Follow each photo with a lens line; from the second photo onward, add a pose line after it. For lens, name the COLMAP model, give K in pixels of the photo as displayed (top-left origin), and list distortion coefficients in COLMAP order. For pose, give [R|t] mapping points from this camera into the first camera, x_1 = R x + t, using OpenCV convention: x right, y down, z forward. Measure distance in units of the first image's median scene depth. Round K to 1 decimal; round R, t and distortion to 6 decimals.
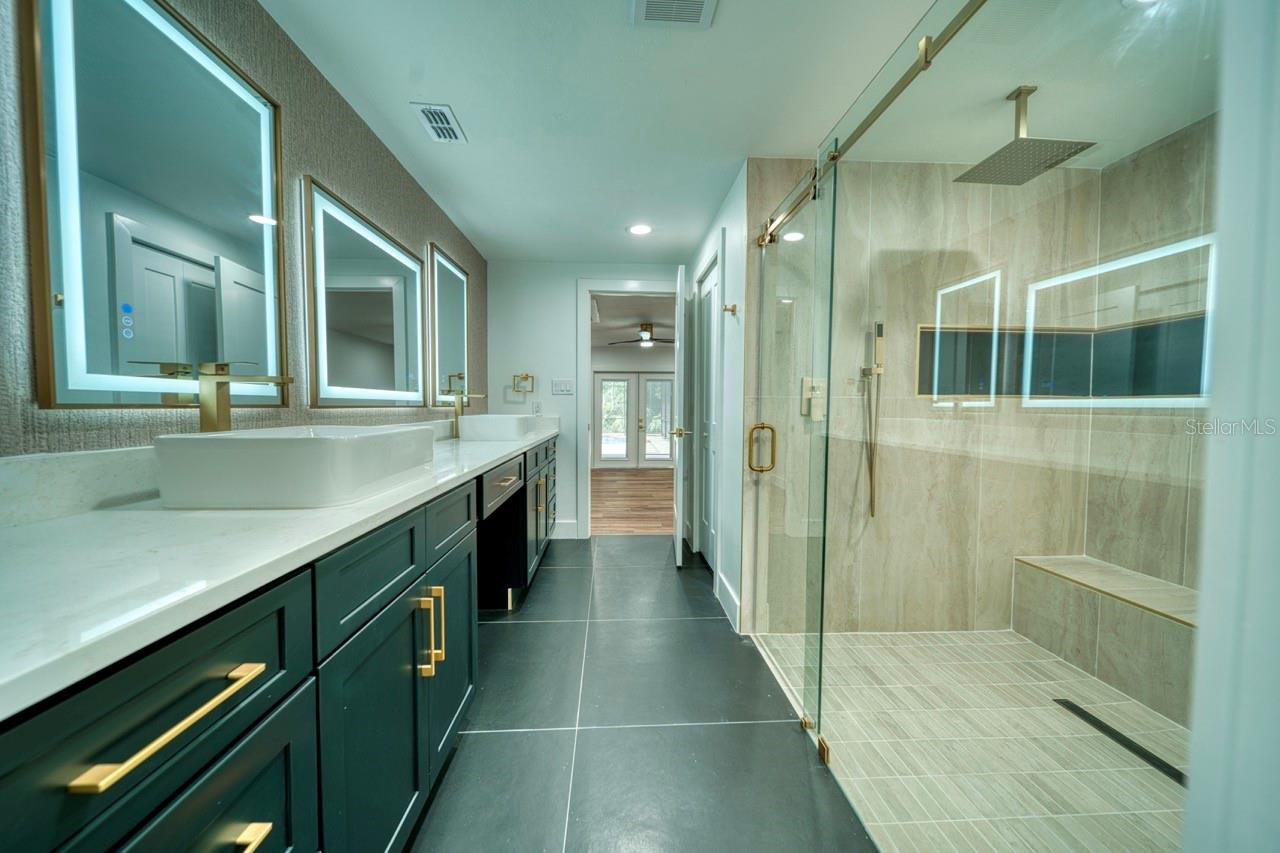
lens RADIAL K [[449.1, 0, 639.3], [0, 449.1, 424.5], [0, 0, 1]] dist [-0.001245, -0.001029]
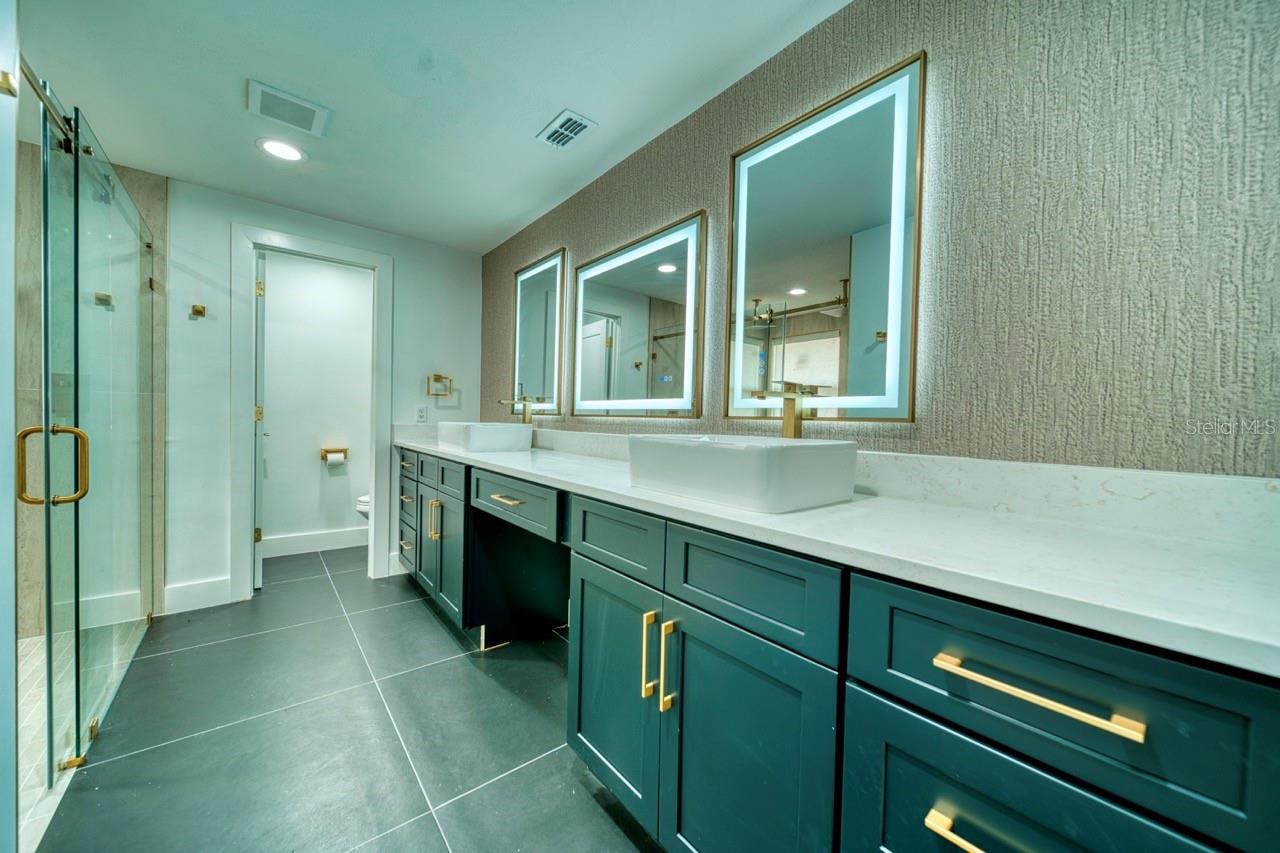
lens RADIAL K [[449.1, 0, 643.2], [0, 449.1, 425.4], [0, 0, 1]] dist [-0.001245, -0.001029]
pose [[-0.802014, -0.003580, -0.597295, 0.003132], [-0.042168, 0.997826, 0.050640, -0.014708], [0.595815, 0.065801, -0.800422, 0.382847]]
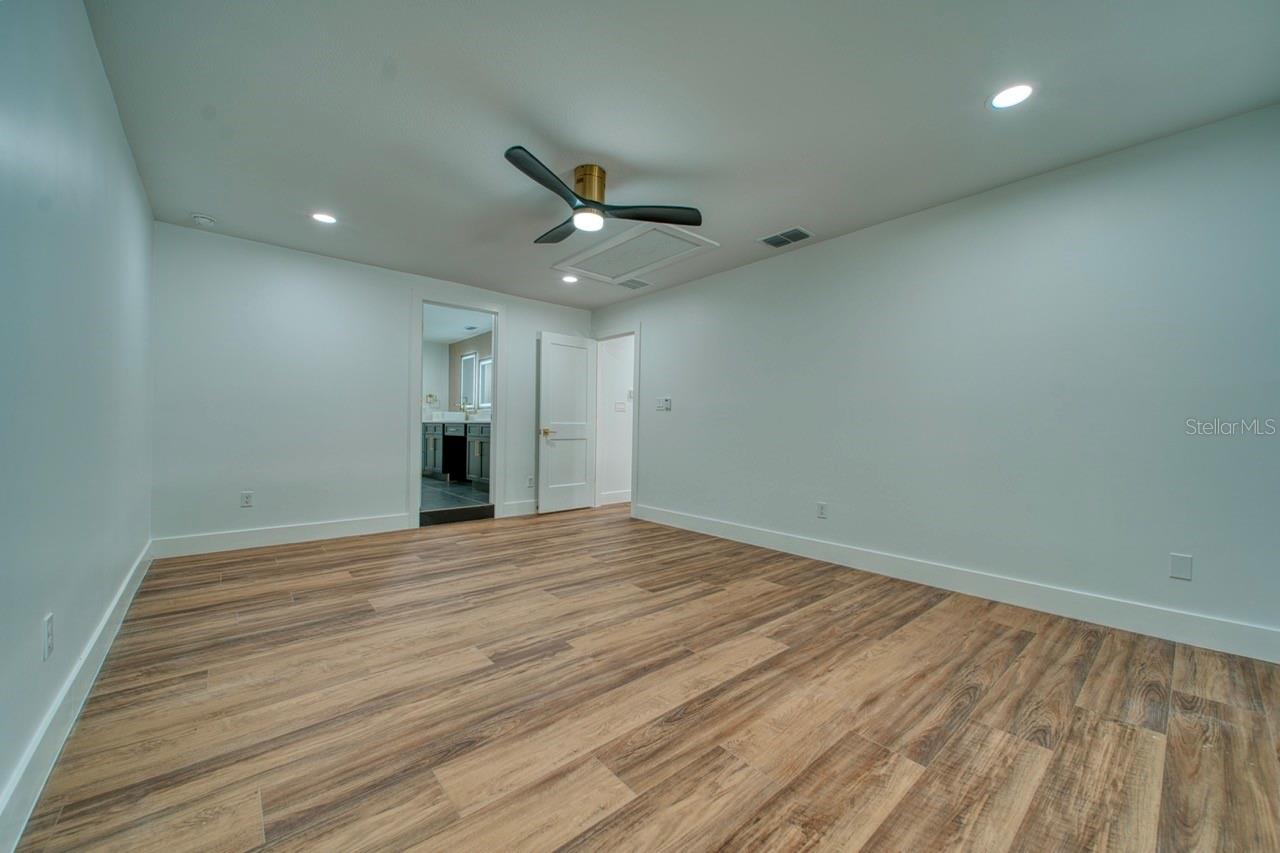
lens RADIAL K [[482.9, 0, 640.4], [0, 482.9, 437.6], [0, 0, 1]] dist [0.000942, 0.000102]
pose [[-0.790141, -0.004366, -0.612909, 0.167781], [-0.042253, 0.997984, 0.047363, -0.007990], [0.611467, 0.063321, -0.788733, 0.970004]]
